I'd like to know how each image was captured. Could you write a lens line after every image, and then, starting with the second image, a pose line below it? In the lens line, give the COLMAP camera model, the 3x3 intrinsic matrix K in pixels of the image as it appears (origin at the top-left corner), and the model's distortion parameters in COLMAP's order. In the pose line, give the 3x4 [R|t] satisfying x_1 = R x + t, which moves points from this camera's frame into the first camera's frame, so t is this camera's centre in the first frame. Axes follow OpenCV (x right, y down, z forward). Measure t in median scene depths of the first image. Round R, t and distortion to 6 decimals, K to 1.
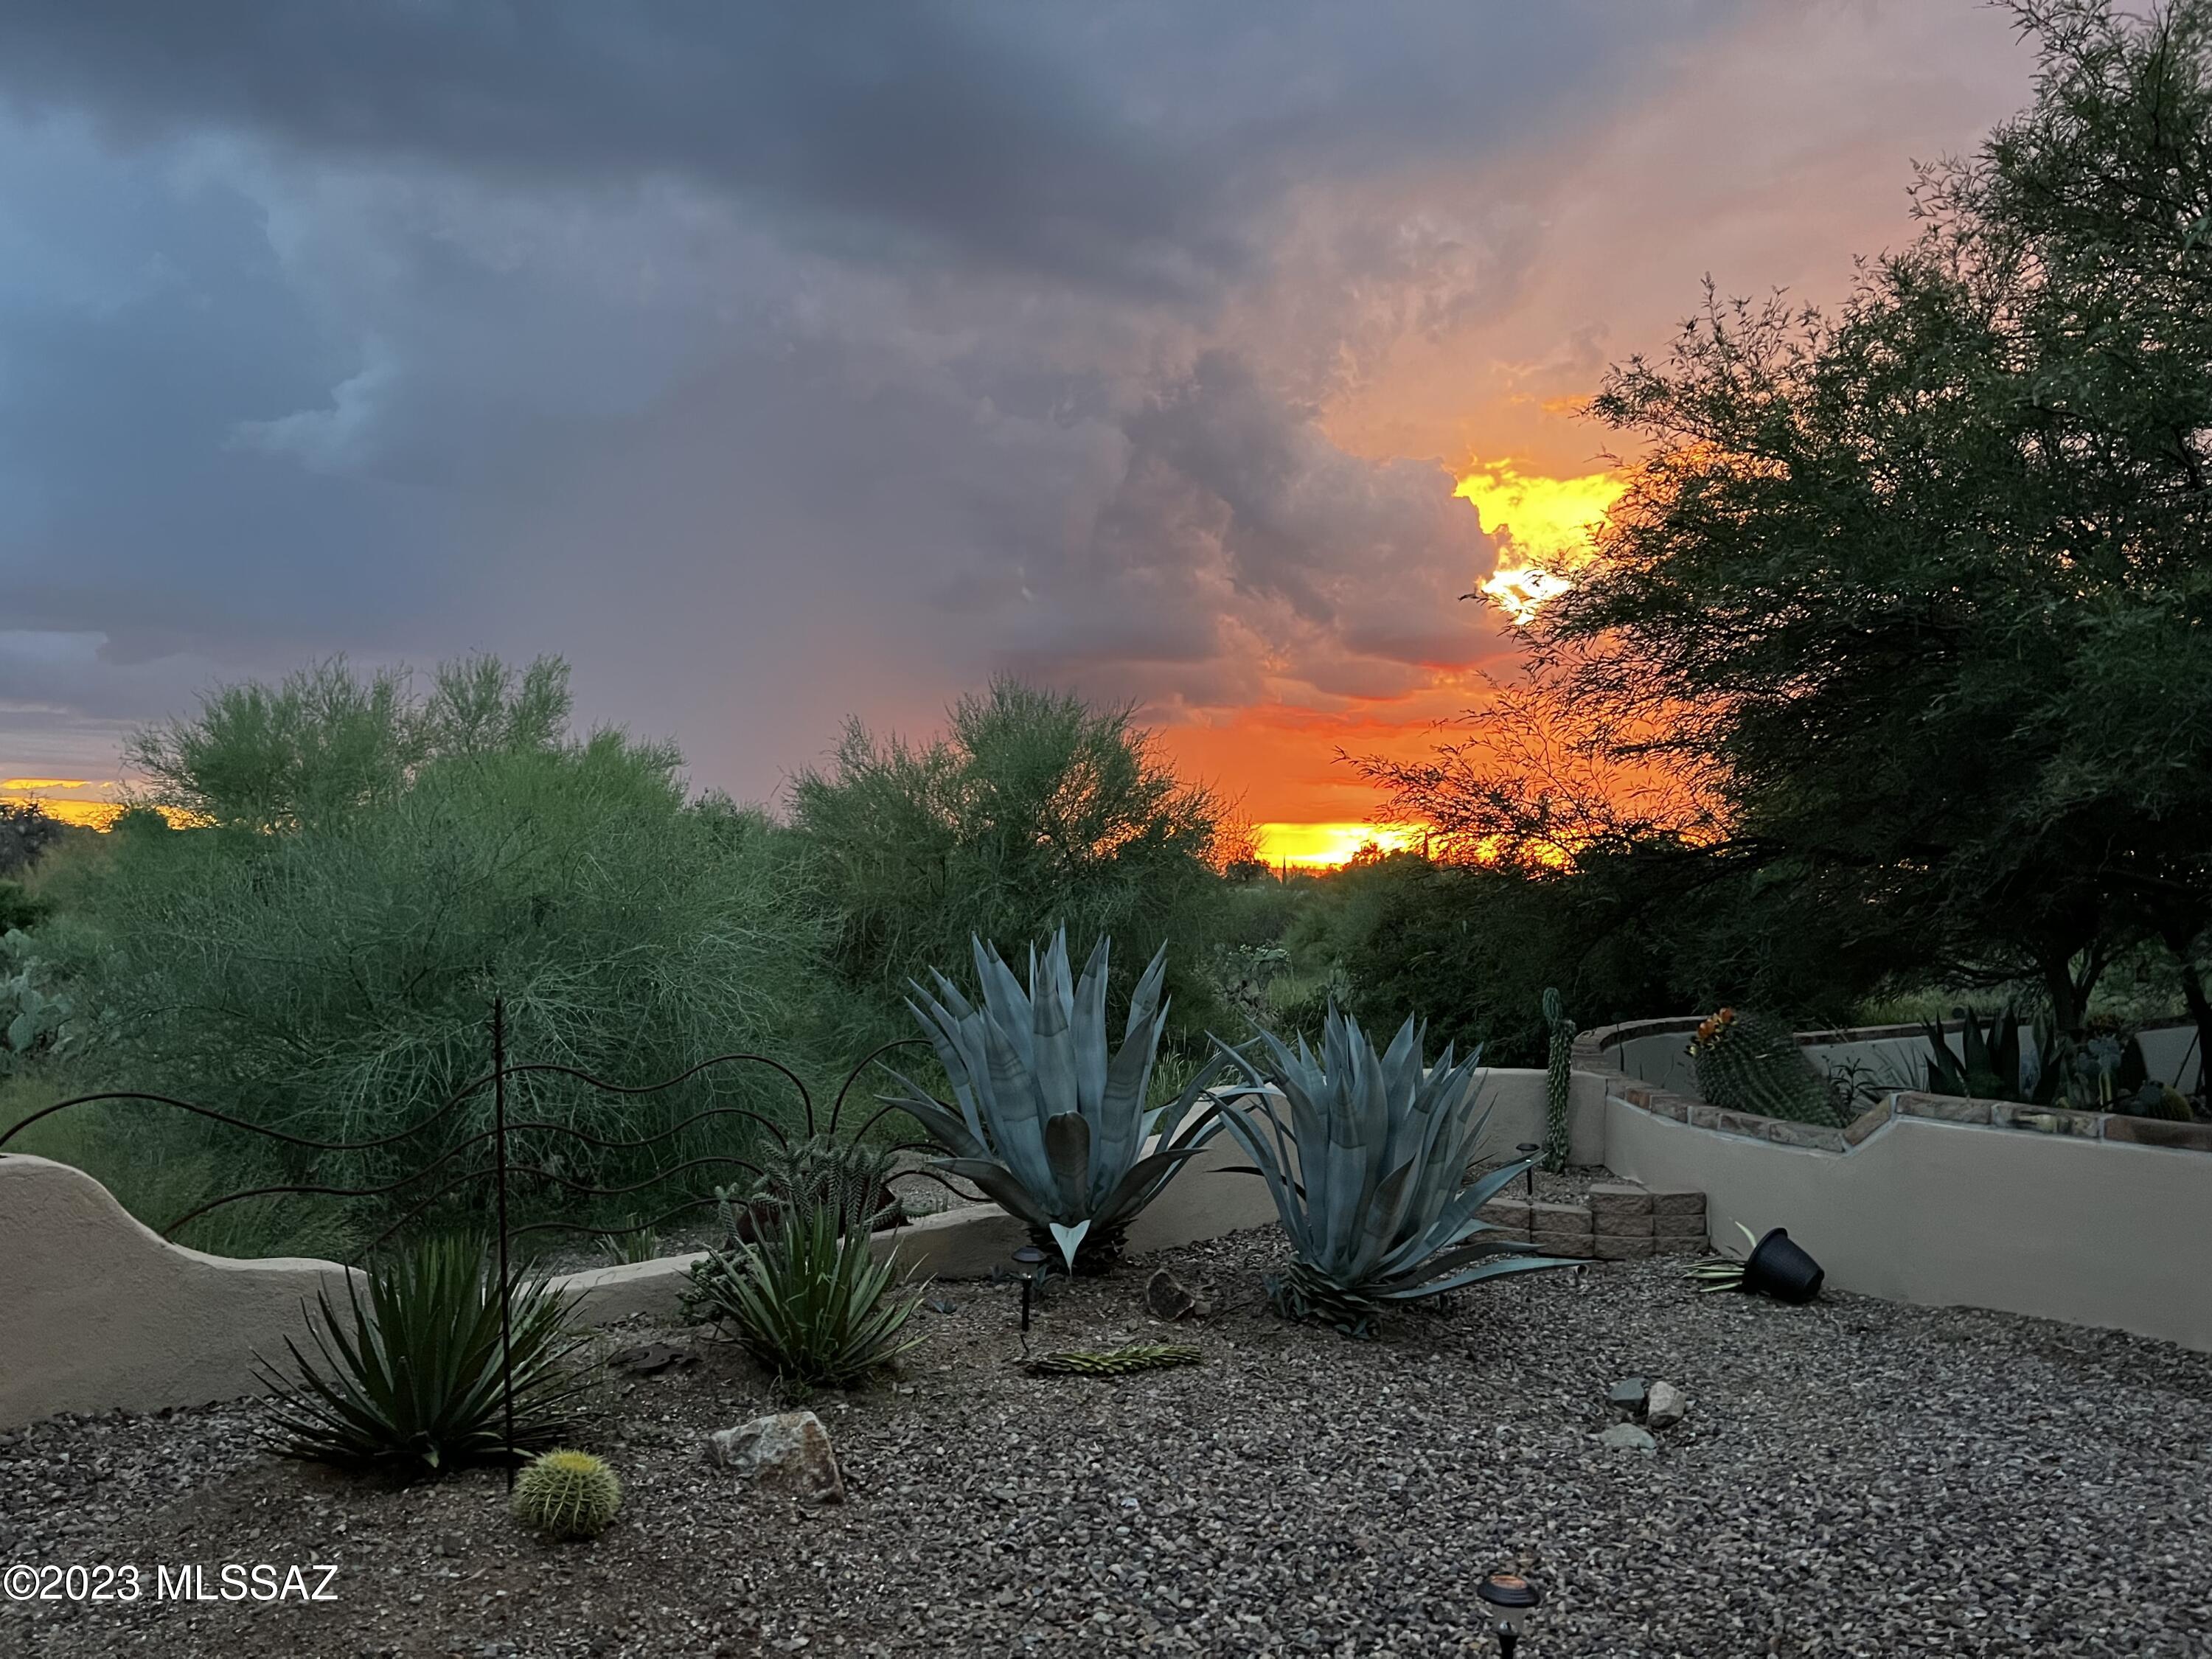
lens RADIAL K [[1691.7, 0, 1106.0], [0, 1691.7, 829.5], [0, 0, 1]] dist [0.001054, 0.003804]
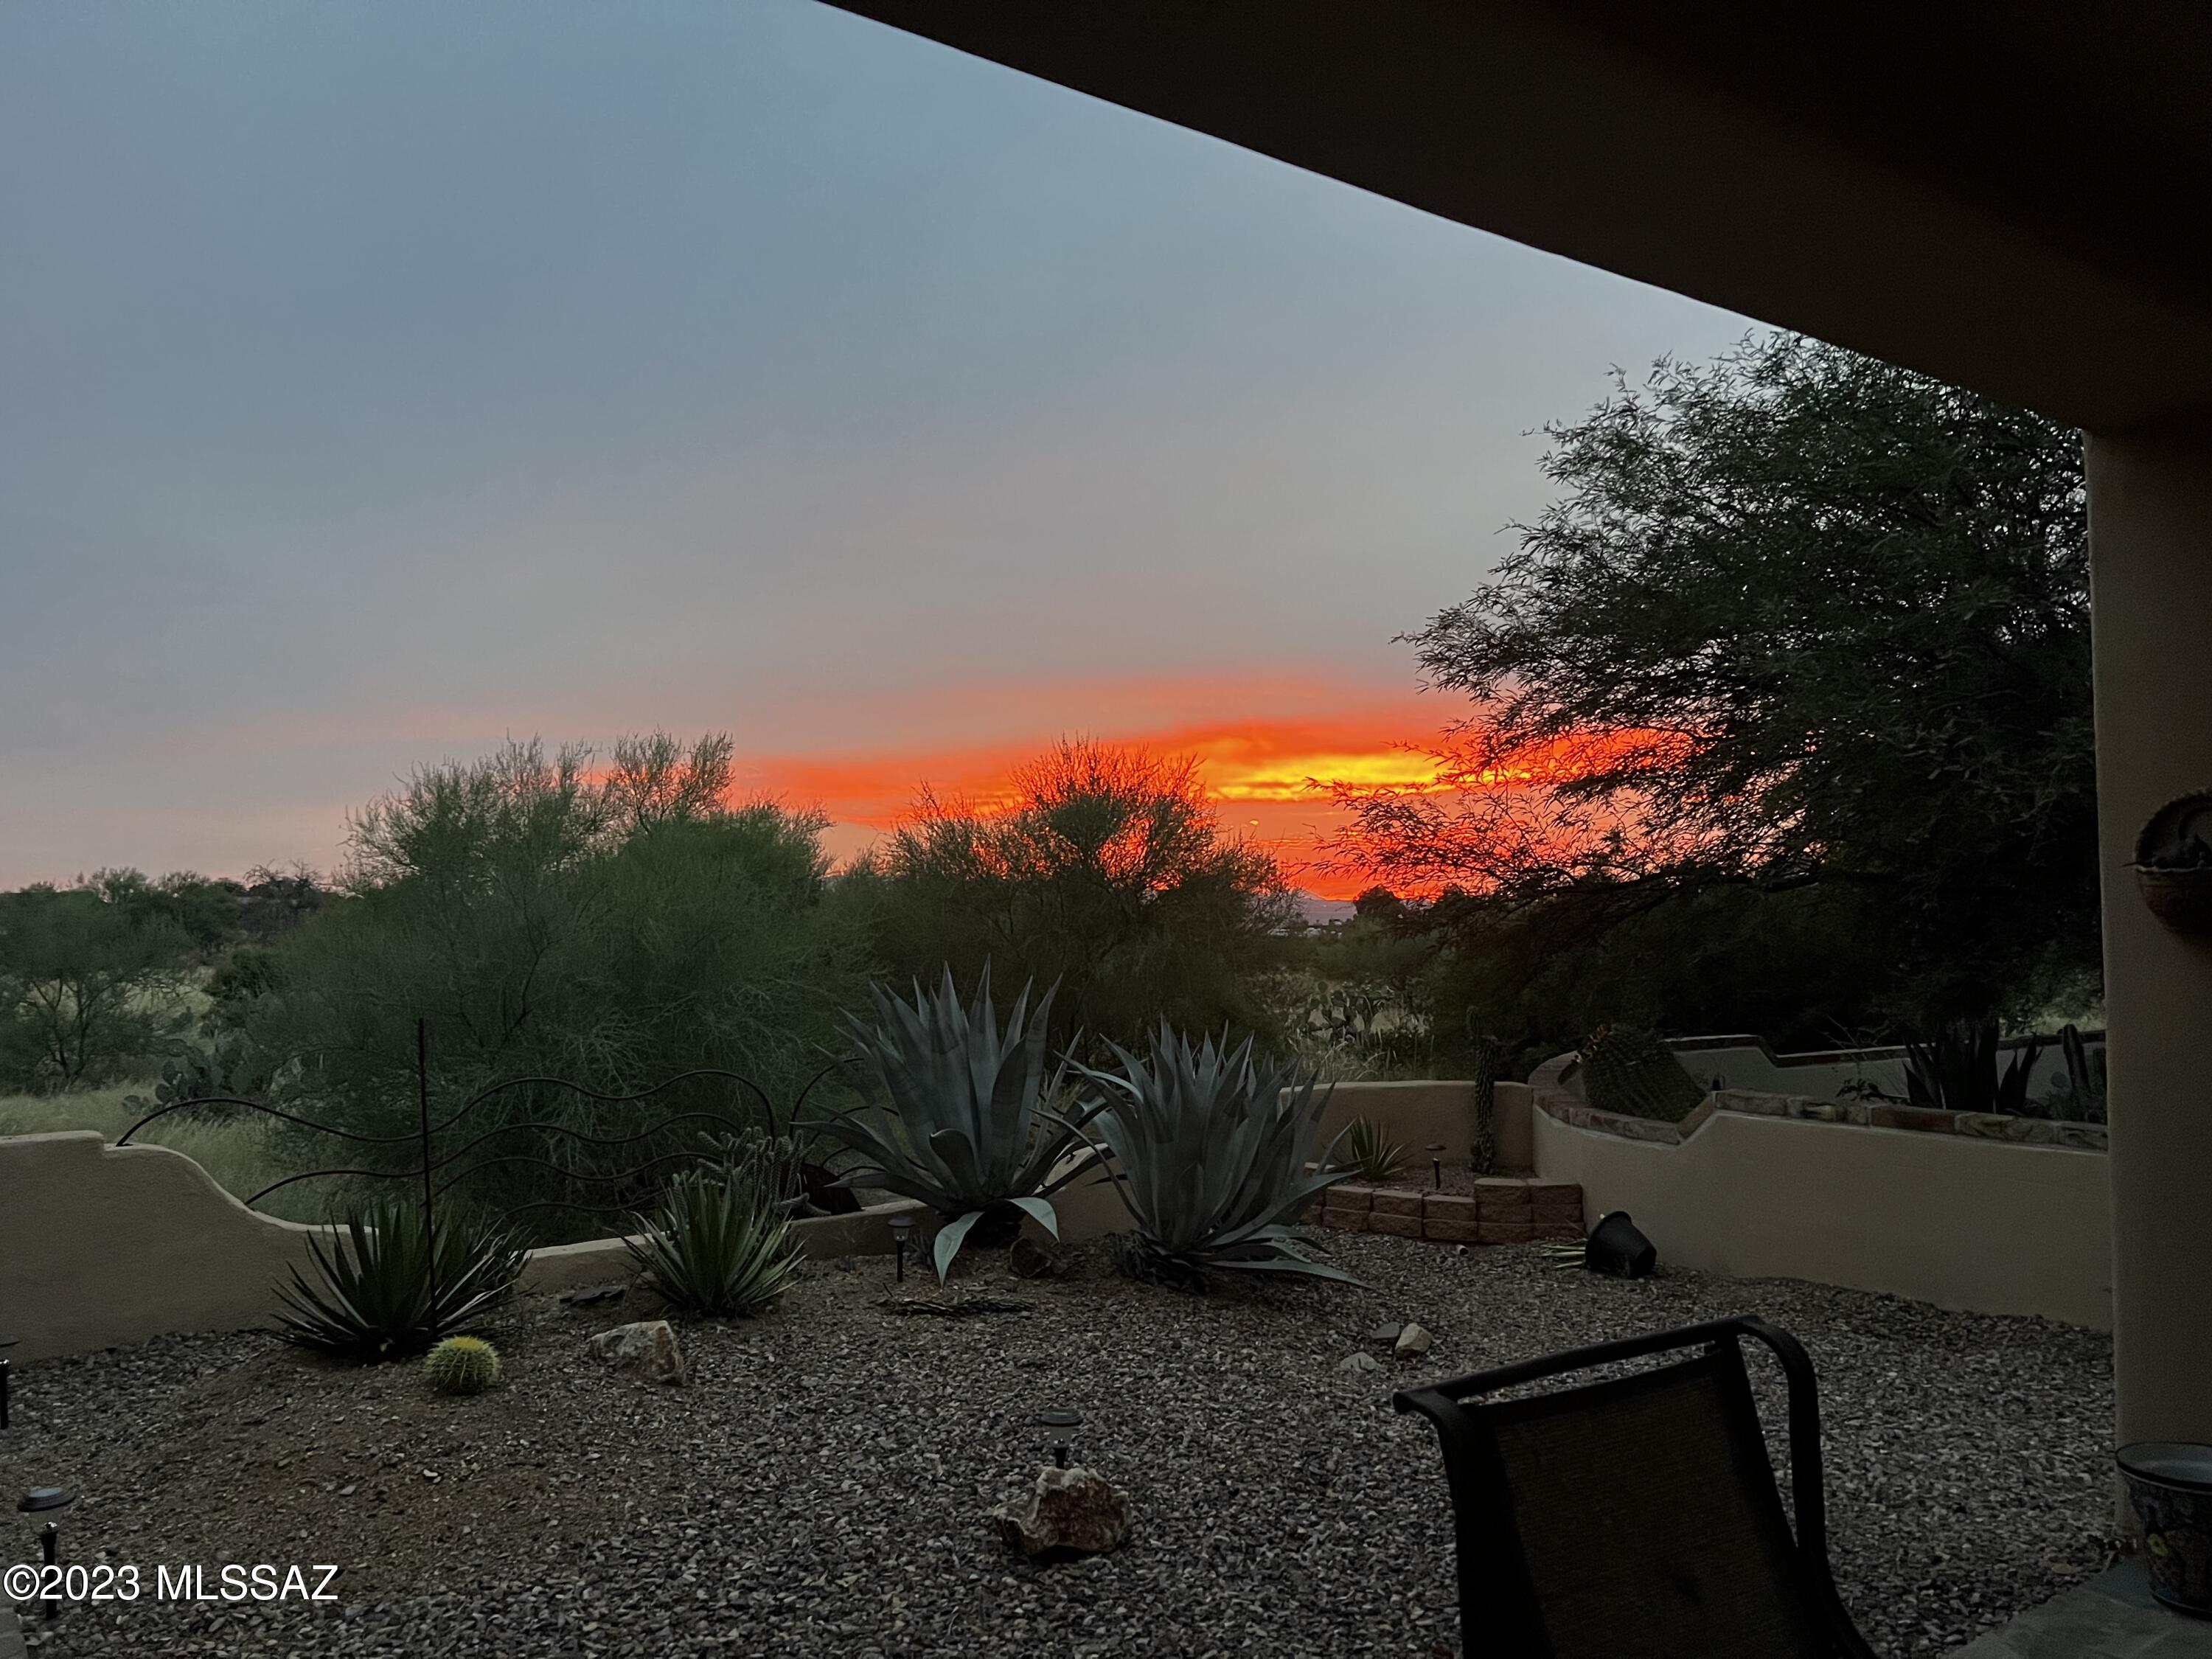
lens RADIAL K [[1674.1, 0, 1106.0], [0, 1674.1, 829.5], [0, 0, 1]] dist [0.002607, -0.002680]
pose [[0.992160, -0.033876, -0.120293, 0.196410], [0.030546, 0.999100, -0.029419, 0.001107], [0.121181, 0.025514, 0.992302, -0.166410]]
